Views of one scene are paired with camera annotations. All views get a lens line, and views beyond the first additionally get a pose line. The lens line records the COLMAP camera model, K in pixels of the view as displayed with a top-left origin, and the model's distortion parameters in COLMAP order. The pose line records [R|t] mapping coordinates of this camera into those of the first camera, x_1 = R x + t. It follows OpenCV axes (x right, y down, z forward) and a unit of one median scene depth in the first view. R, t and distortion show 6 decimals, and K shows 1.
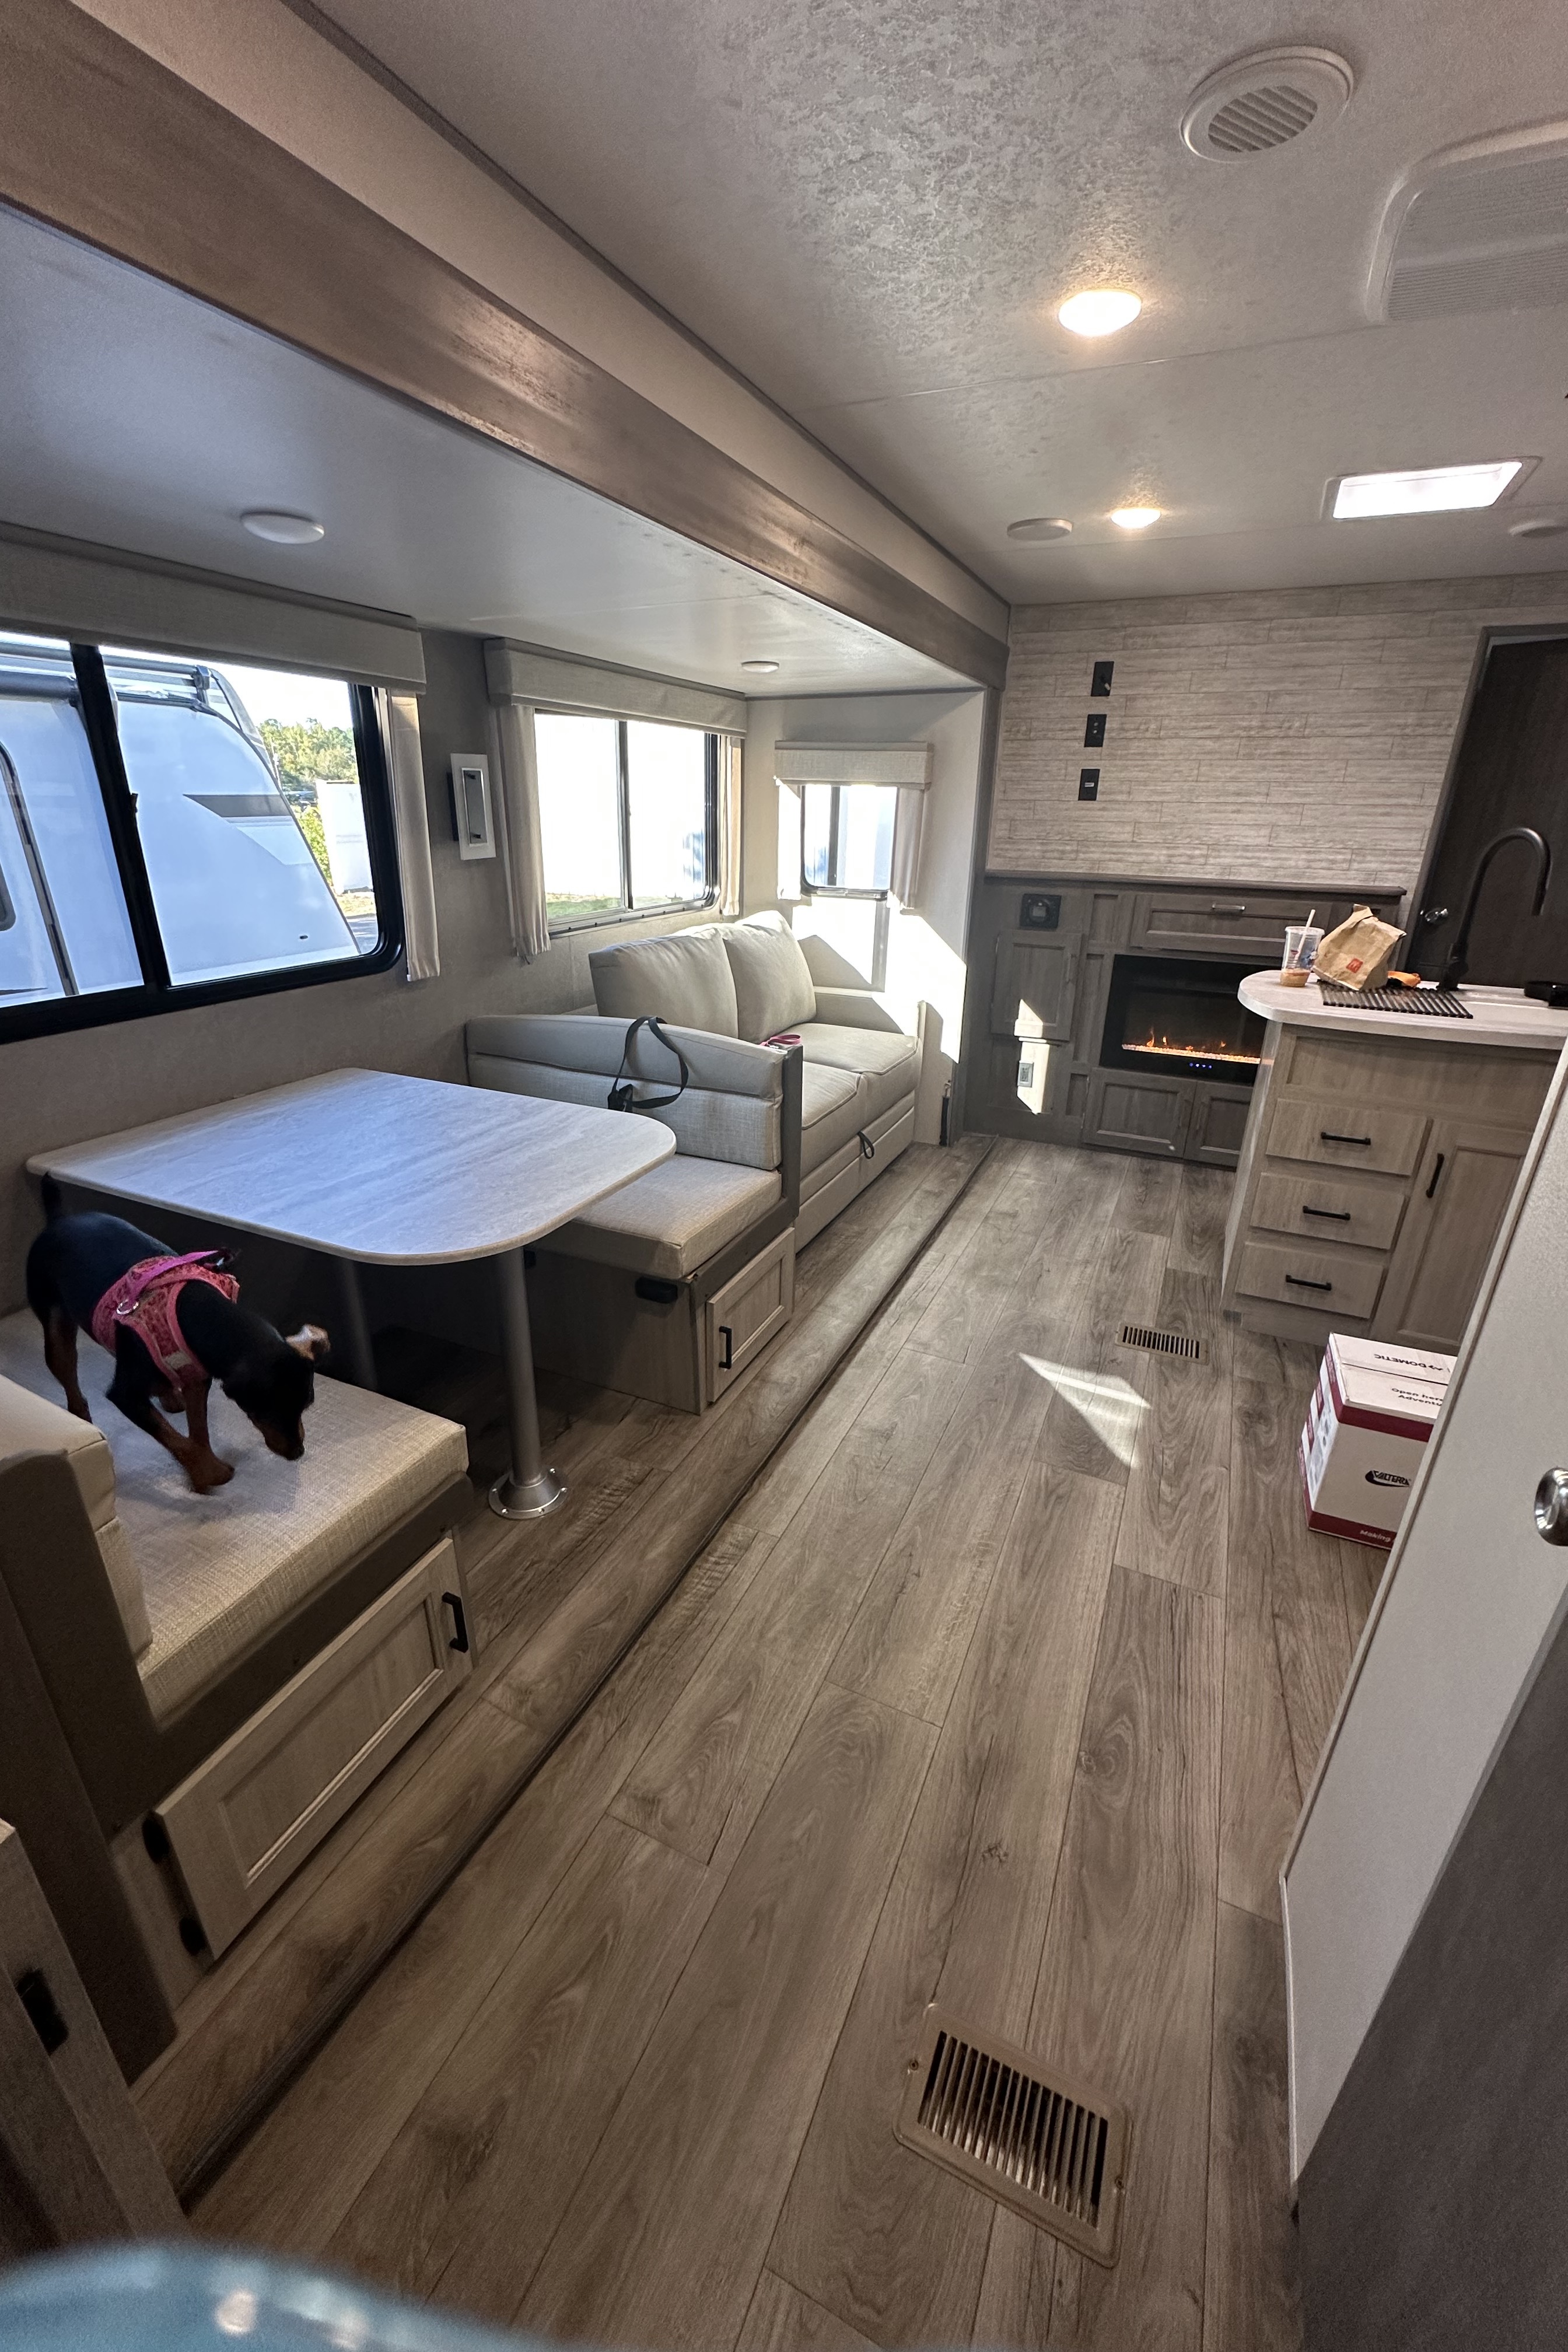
lens RADIAL K [[935.3, 0, 784.0], [0, 935.3, 1176.0], [0, 0, 1]] dist [-0.010695, 0.006203]
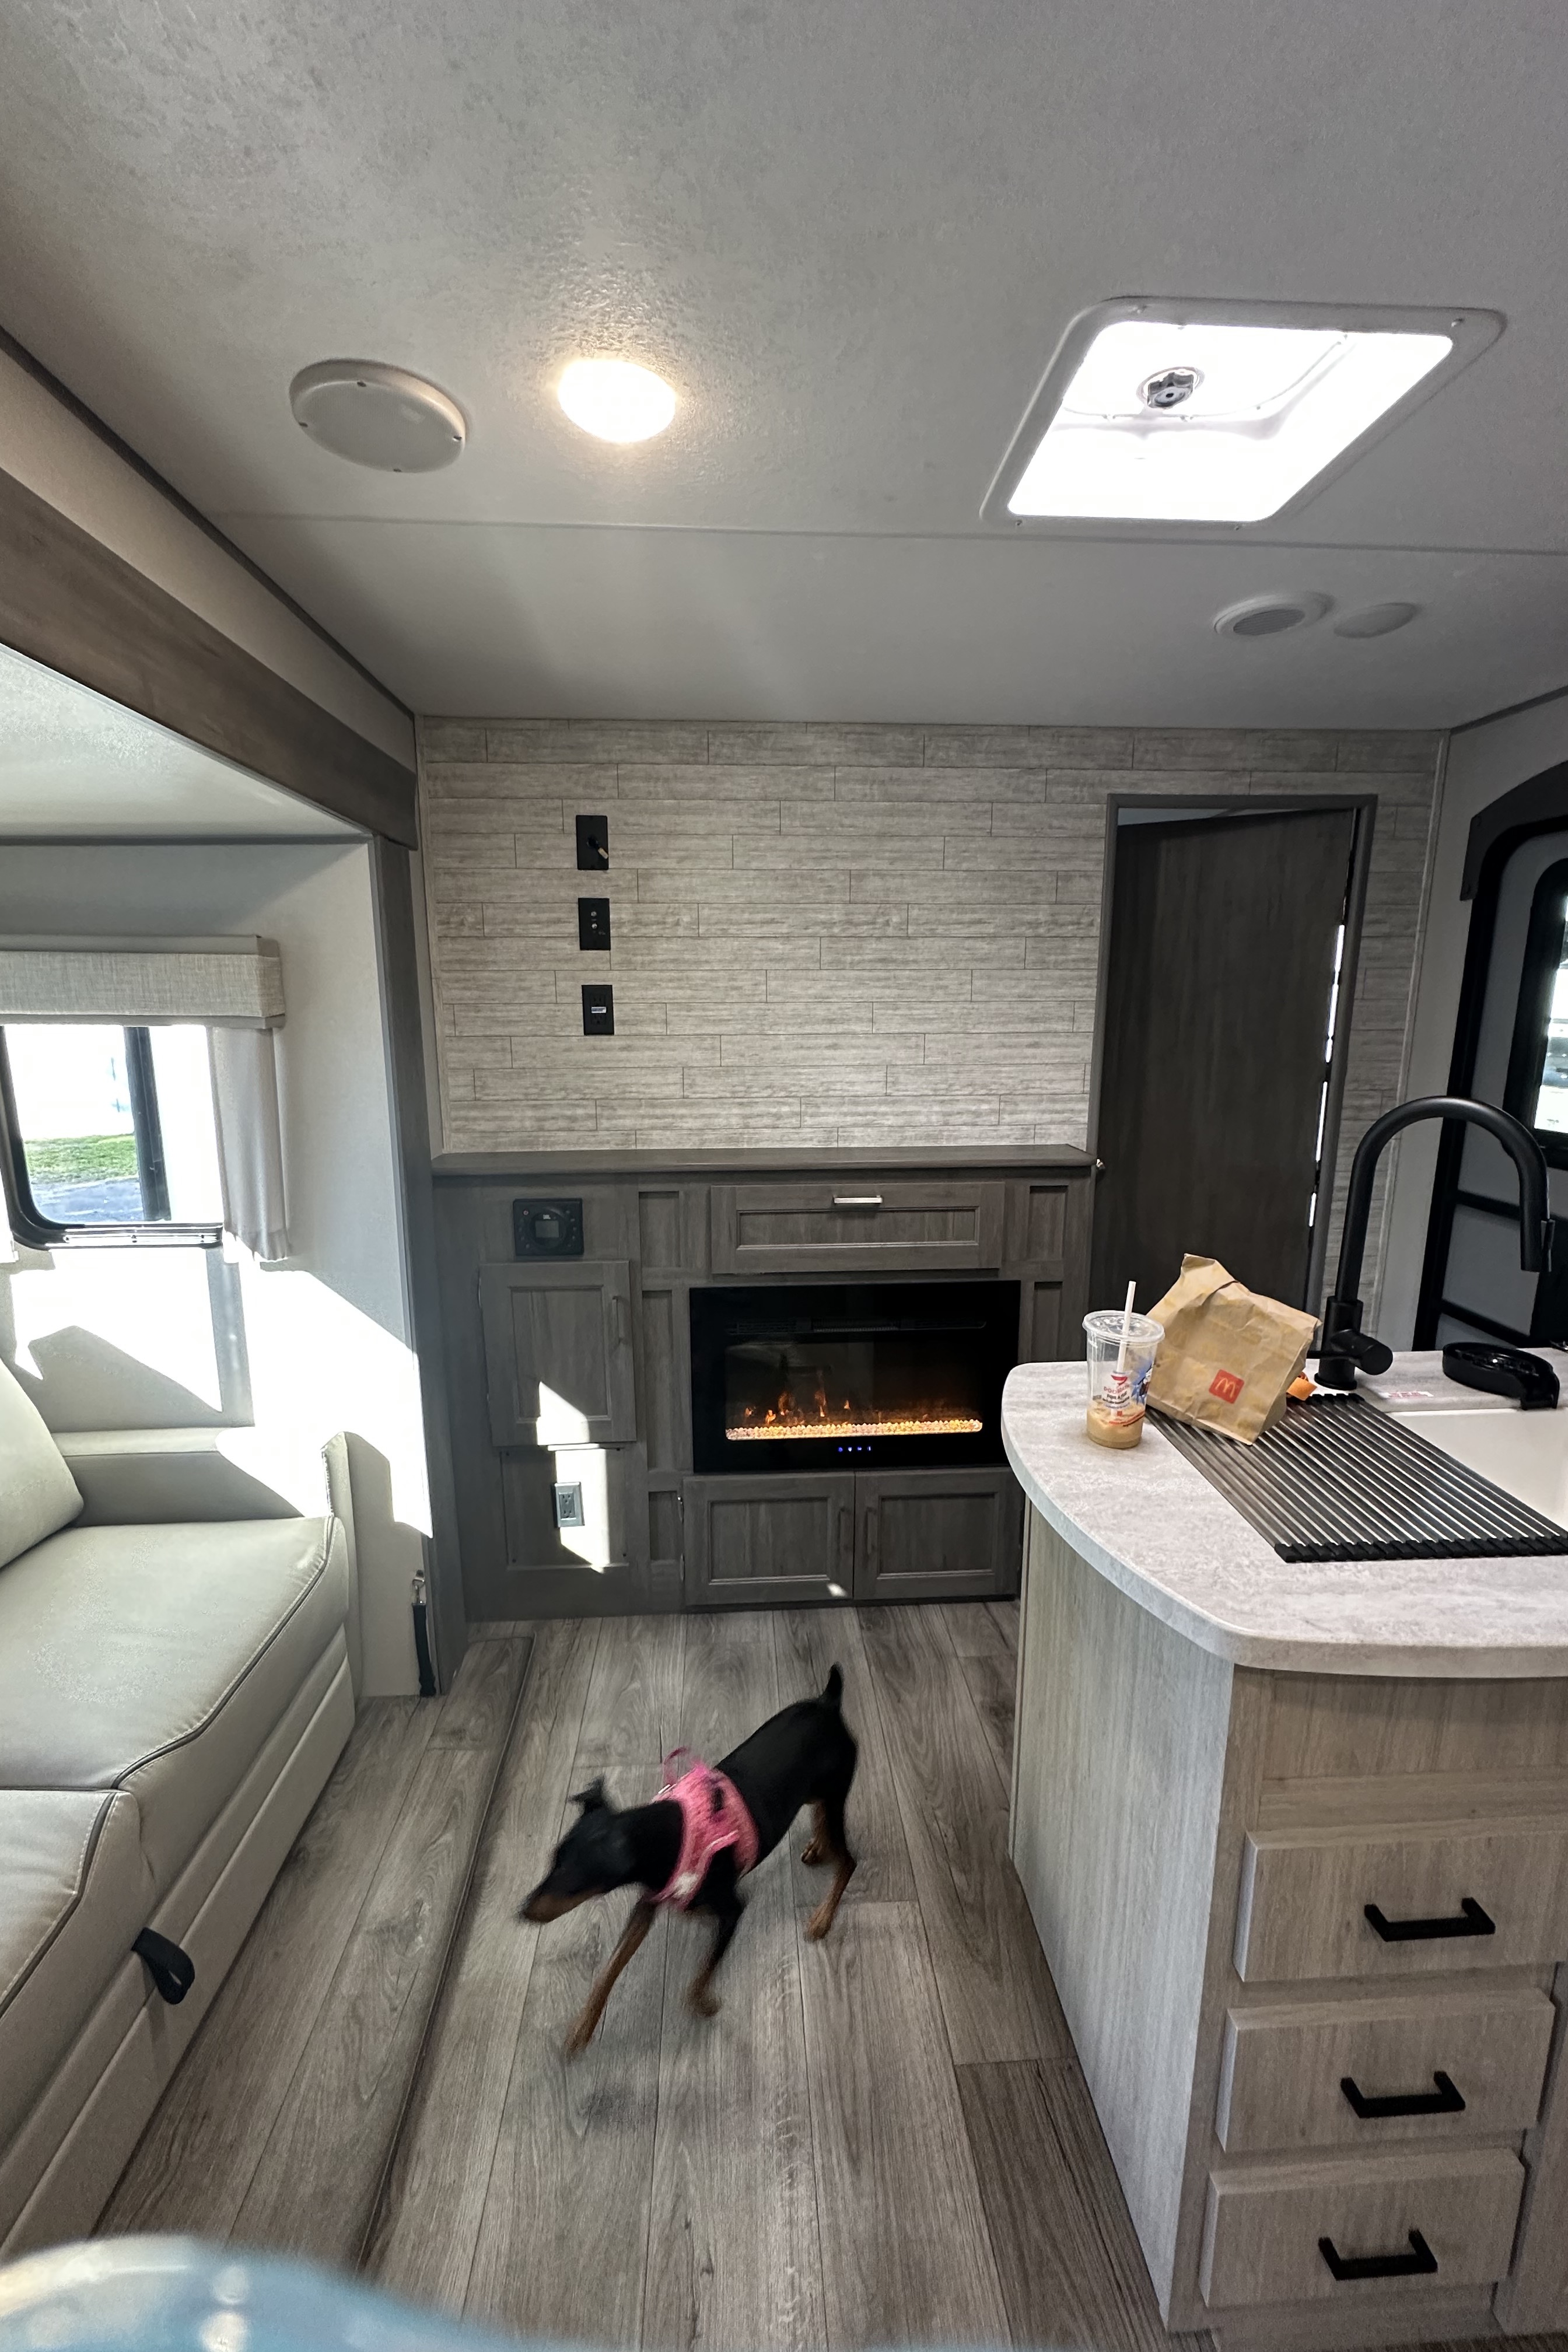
lens RADIAL K [[935.3, 0, 784.0], [0, 935.3, 1176.0], [0, 0, 1]] dist [-0.010695, 0.006203]
pose [[0.880604, -0.101330, 0.462891, 0.155609], [0.191265, 0.969764, -0.151575, -0.218762], [-0.433536, 0.222012, 0.873360, 0.485792]]
